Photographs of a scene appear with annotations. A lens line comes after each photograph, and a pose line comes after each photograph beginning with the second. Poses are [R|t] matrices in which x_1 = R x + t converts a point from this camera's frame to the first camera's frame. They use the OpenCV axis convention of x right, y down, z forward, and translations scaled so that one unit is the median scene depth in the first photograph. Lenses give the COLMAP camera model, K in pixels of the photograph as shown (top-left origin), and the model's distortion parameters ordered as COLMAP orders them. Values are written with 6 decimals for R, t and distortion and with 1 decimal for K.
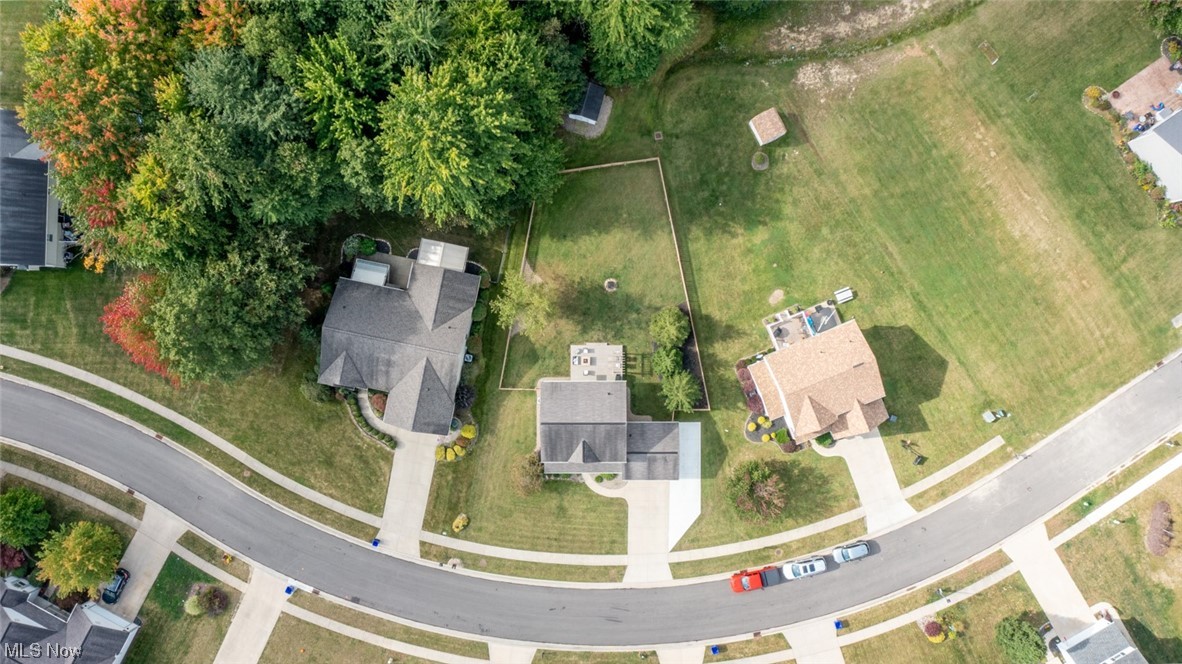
lens RADIAL K [[942.5, 0, 594.8], [0, 942.5, 322.9], [0, 0, 1]] dist [-0.003902, -0.006369]
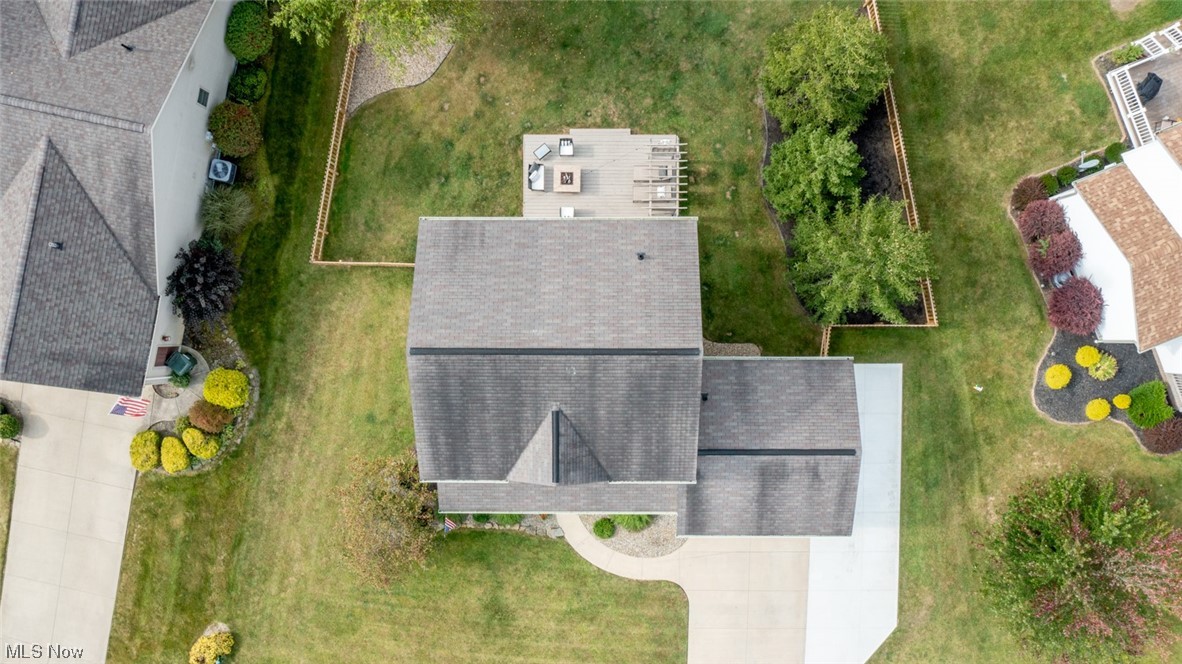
lens RADIAL K [[942.5, 0, 587.4], [0, 942.5, 340.0], [0, 0, 1]] dist [-0.003902, -0.006369]
pose [[0.999992, 0.003730, 0.001393, -0.002733], [-0.003754, 0.999833, 0.017909, 0.091331], [-0.001326, -0.017914, 0.999839, 0.659181]]
